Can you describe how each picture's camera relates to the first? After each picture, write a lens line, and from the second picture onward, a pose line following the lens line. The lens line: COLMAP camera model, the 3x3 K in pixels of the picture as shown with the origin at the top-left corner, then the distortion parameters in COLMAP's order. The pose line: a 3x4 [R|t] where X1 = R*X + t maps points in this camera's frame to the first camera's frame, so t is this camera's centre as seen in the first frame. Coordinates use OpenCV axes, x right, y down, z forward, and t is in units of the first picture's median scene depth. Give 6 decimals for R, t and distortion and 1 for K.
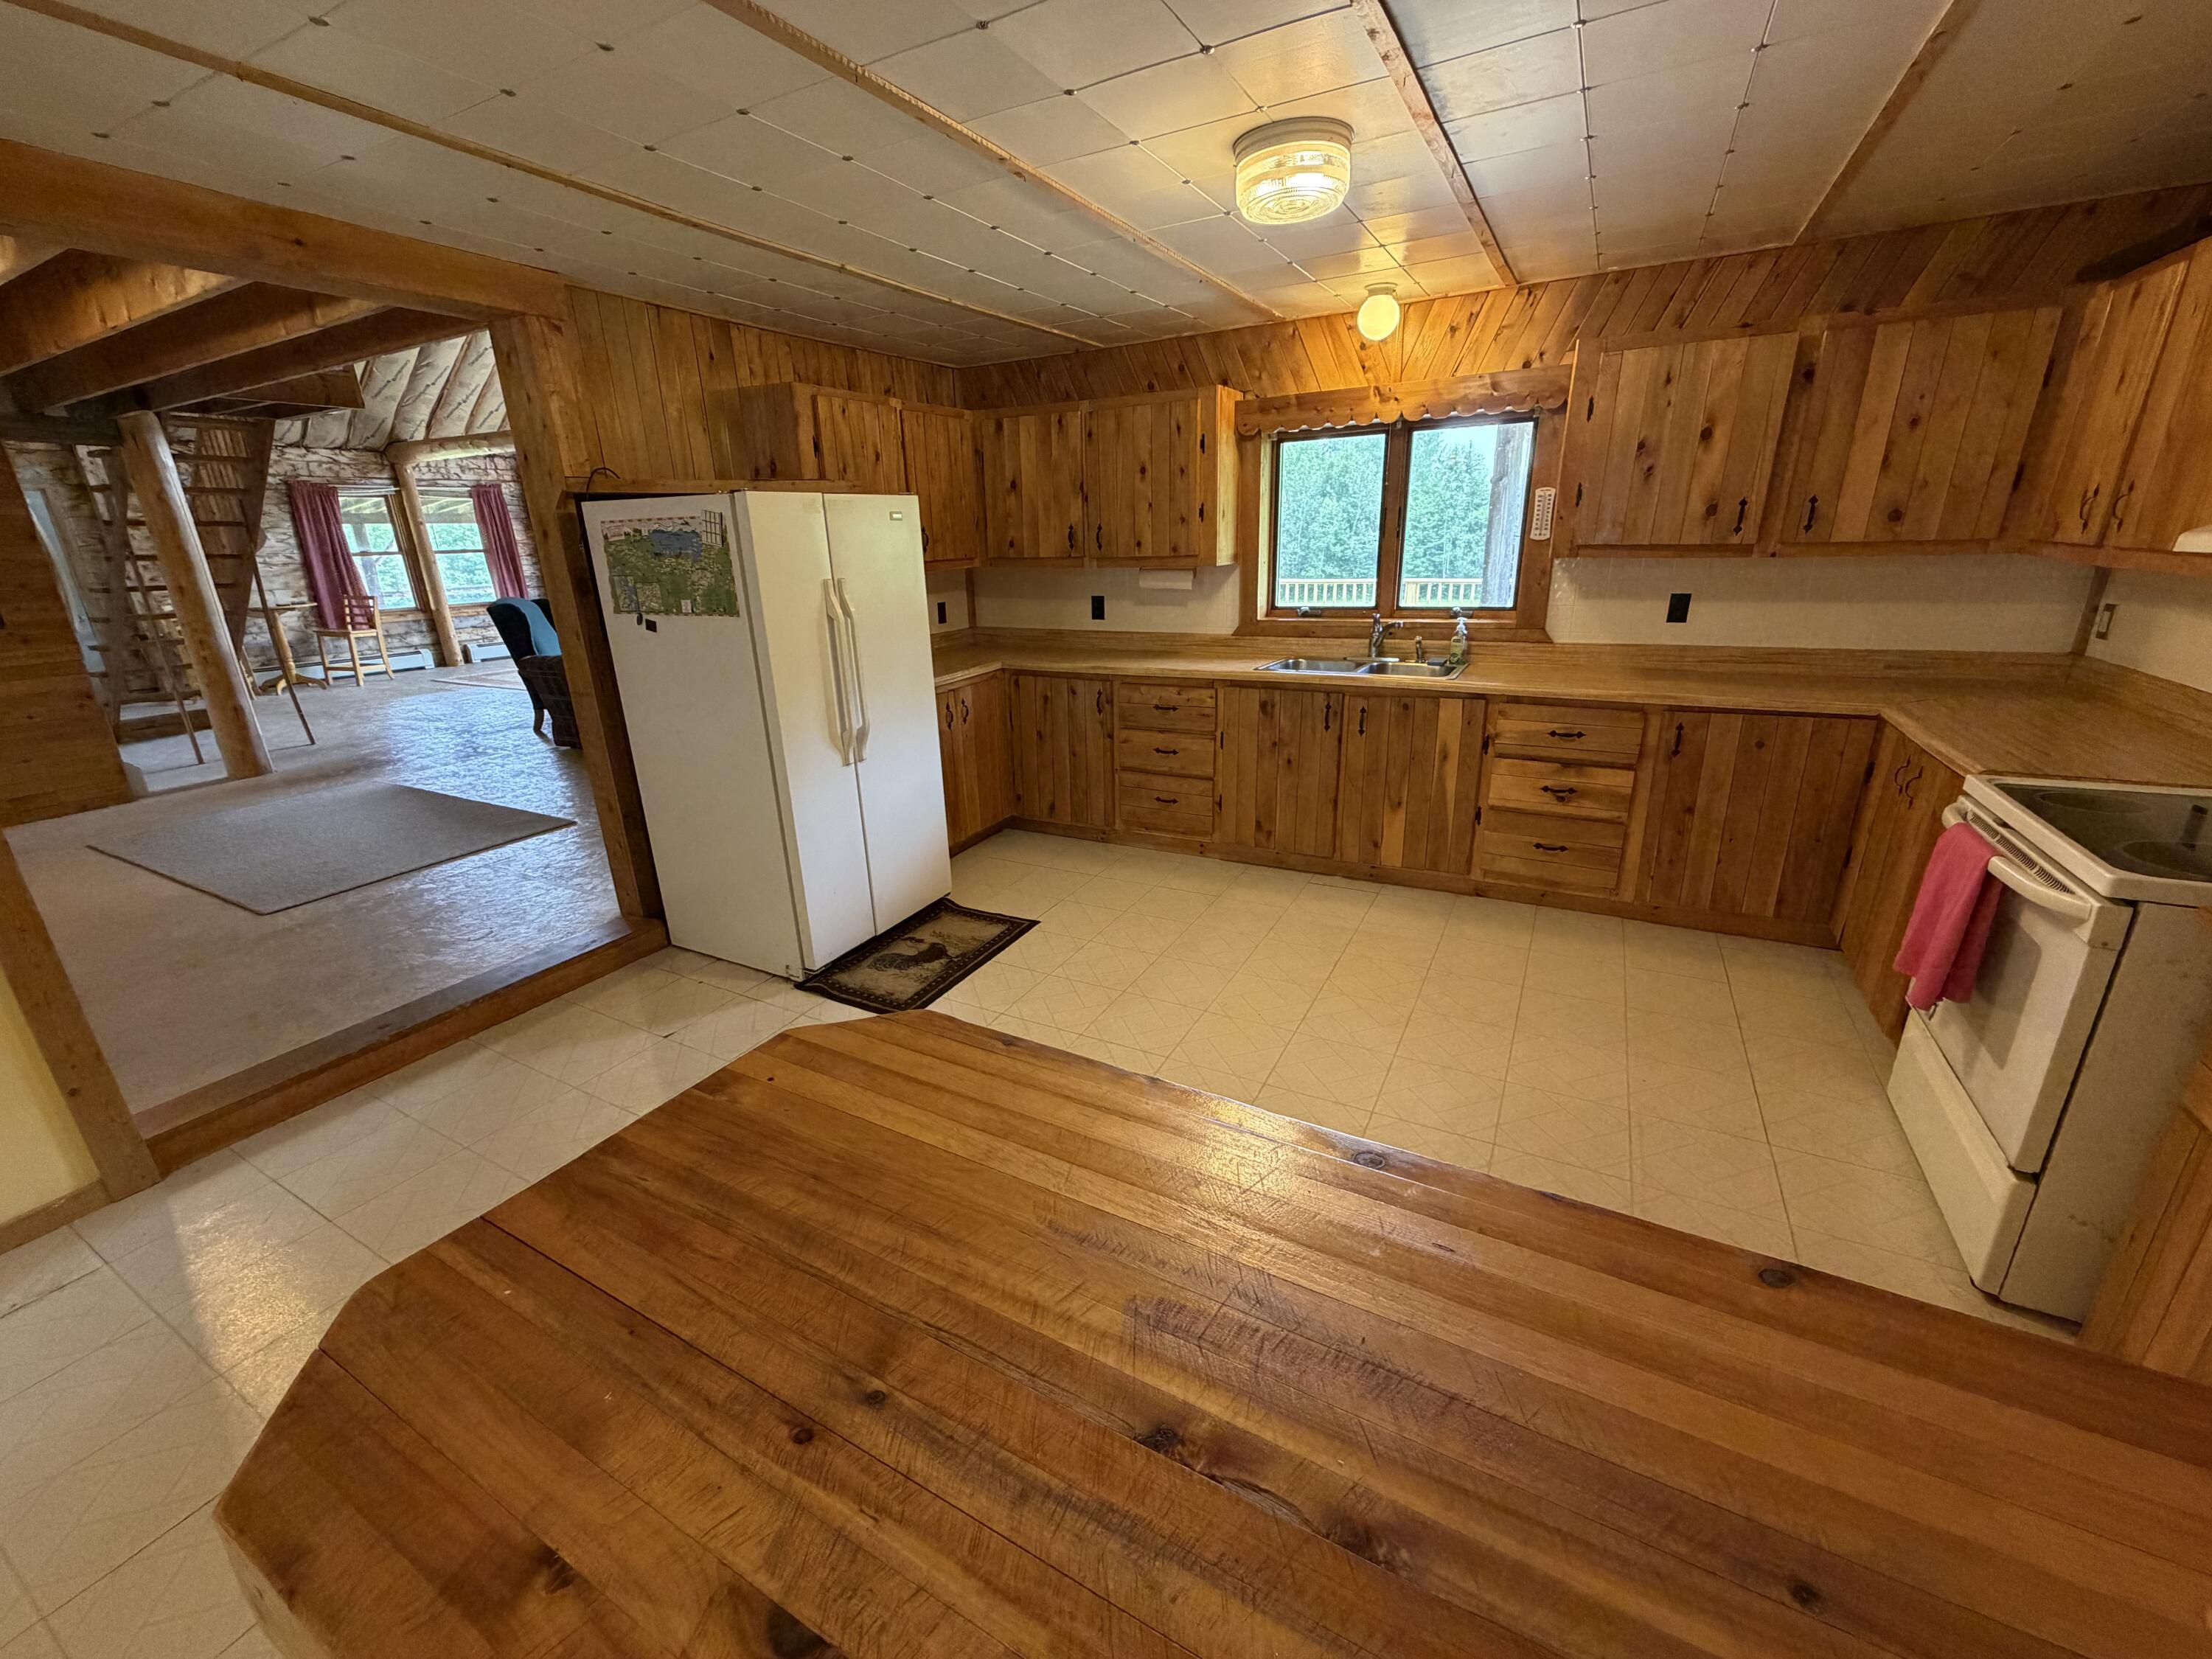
lens RADIAL K [[886.0, 0, 1096.3], [0, 886.0, 833.3], [0, 0, 1]] dist [0.002497, -0.000338]
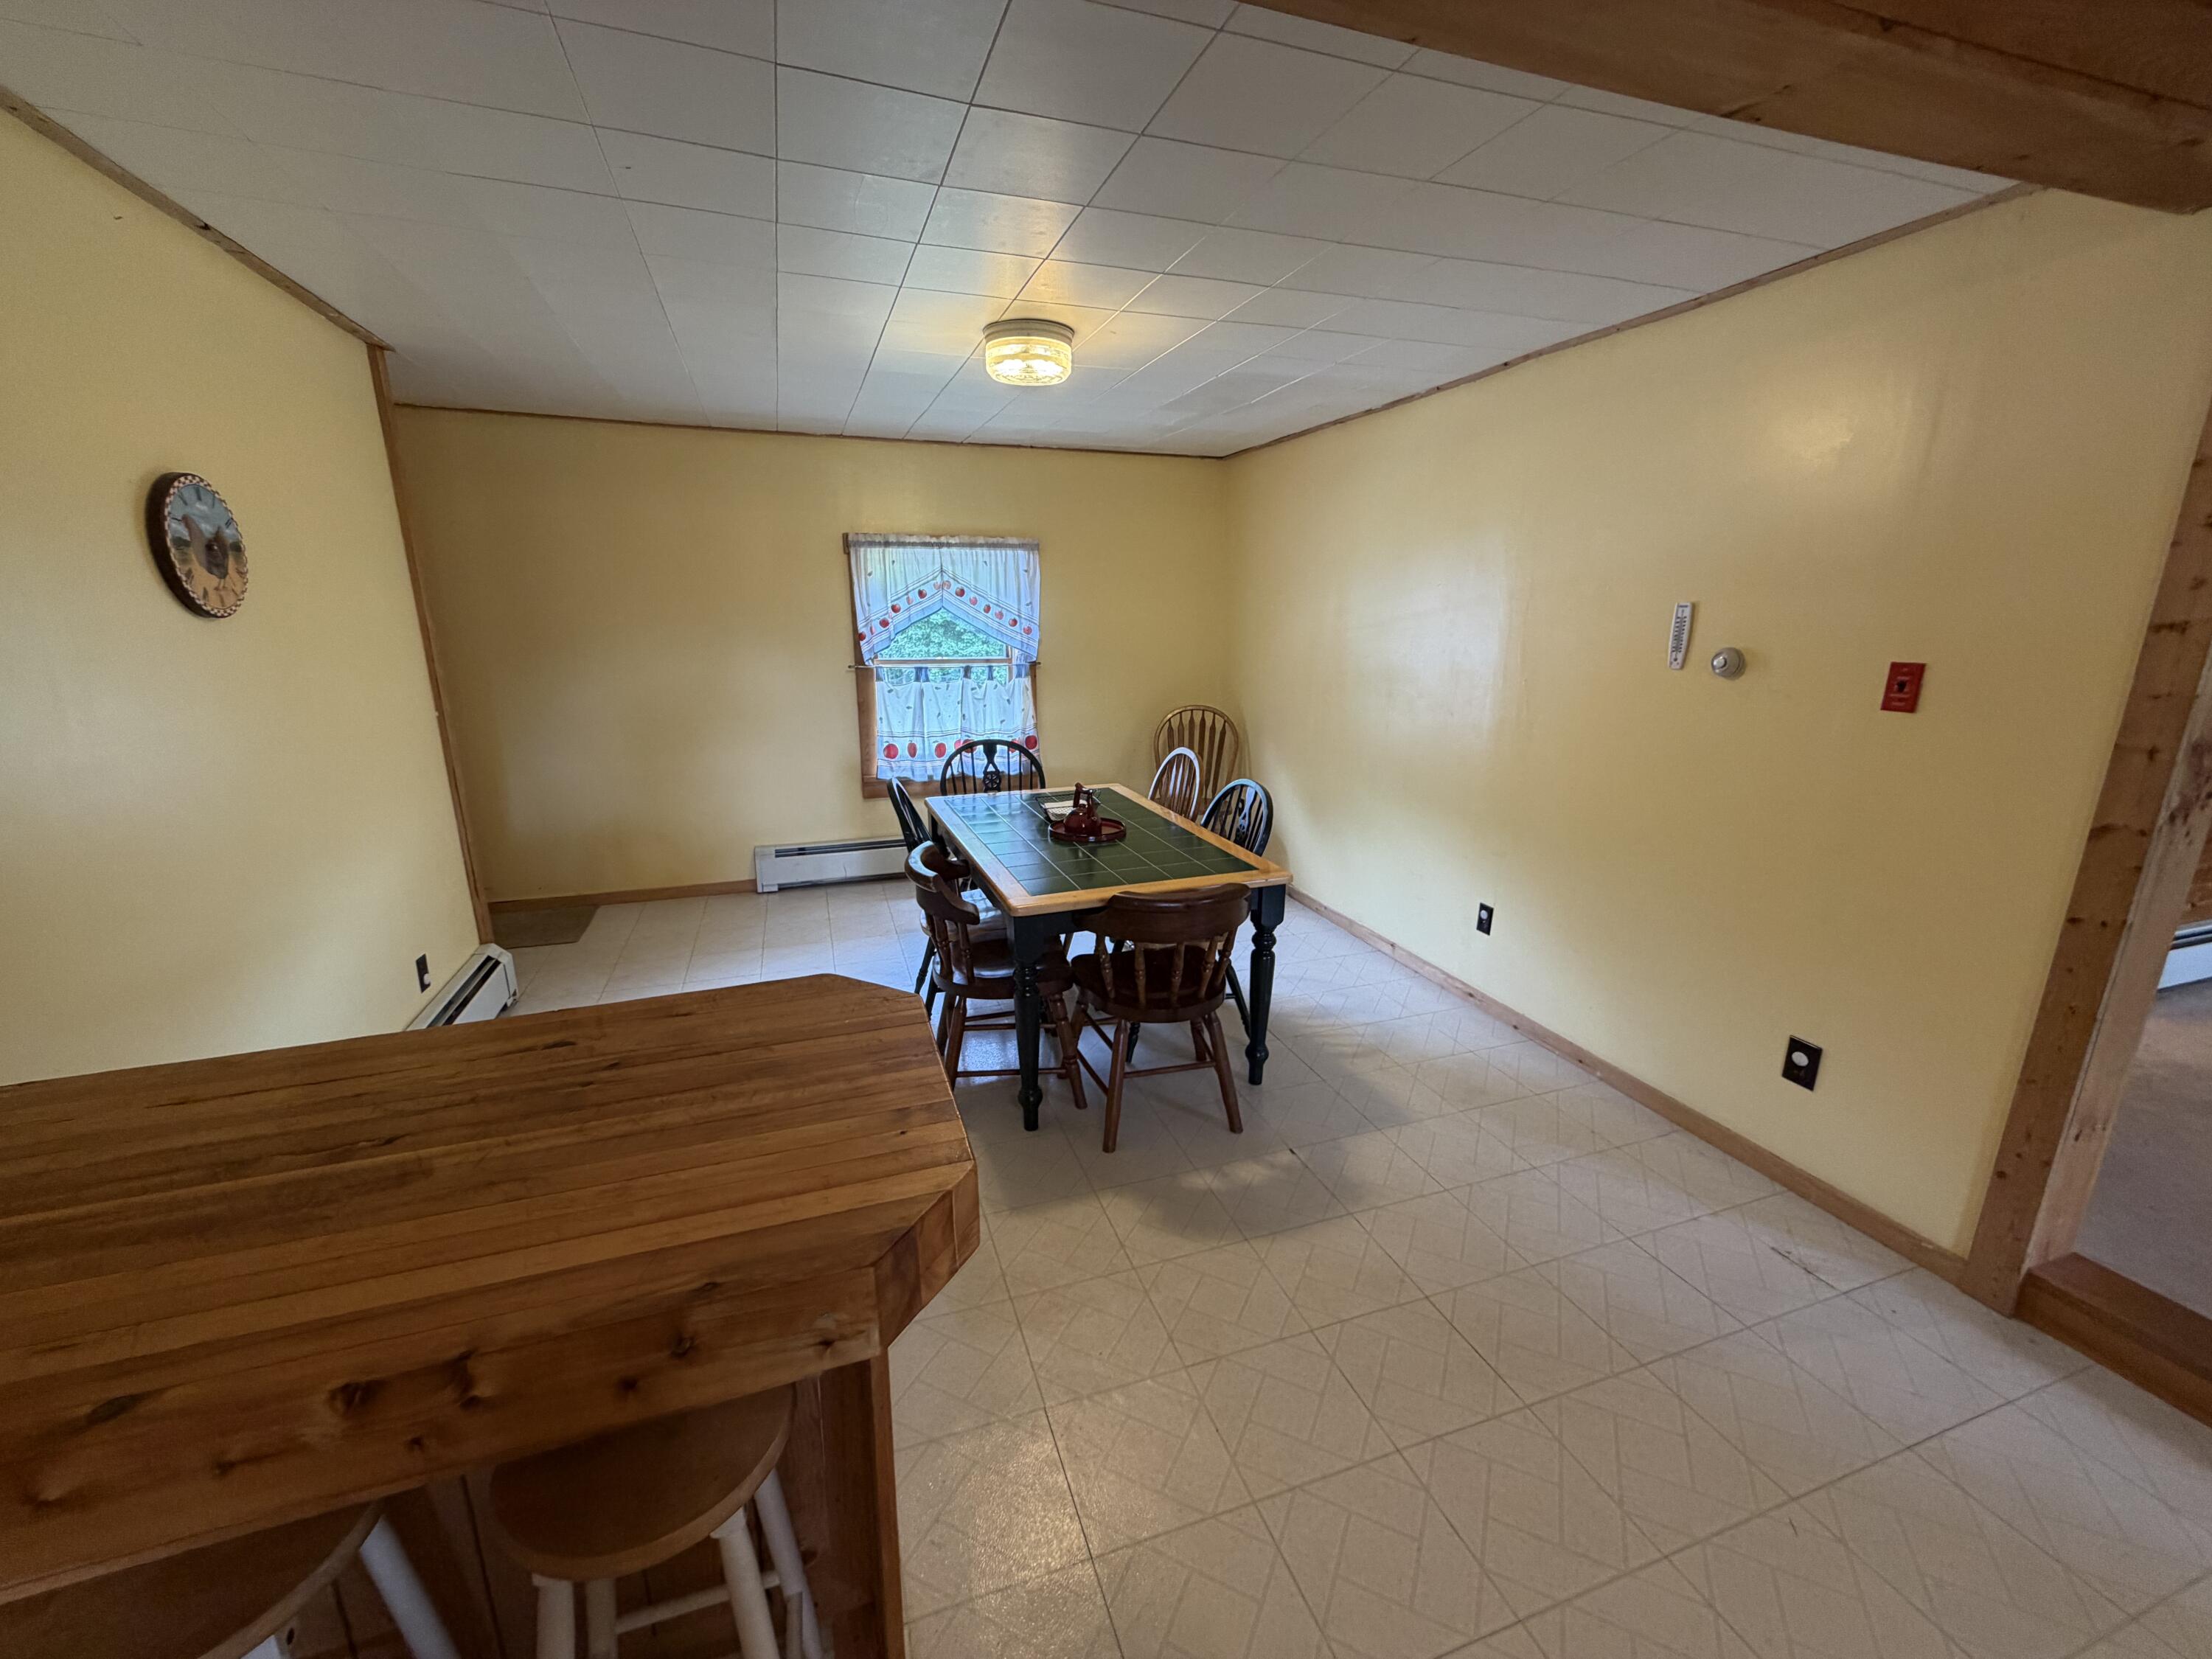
lens RADIAL K [[886.0, 0, 1096.3], [0, 886.0, 833.3], [0, 0, 1]] dist [0.002497, -0.000338]
pose [[-0.674163, 0.208212, -0.708627, 0.036903], [-0.217255, 0.861091, 0.459699, -0.140949], [0.705906, 0.463865, -0.535281, 0.403631]]
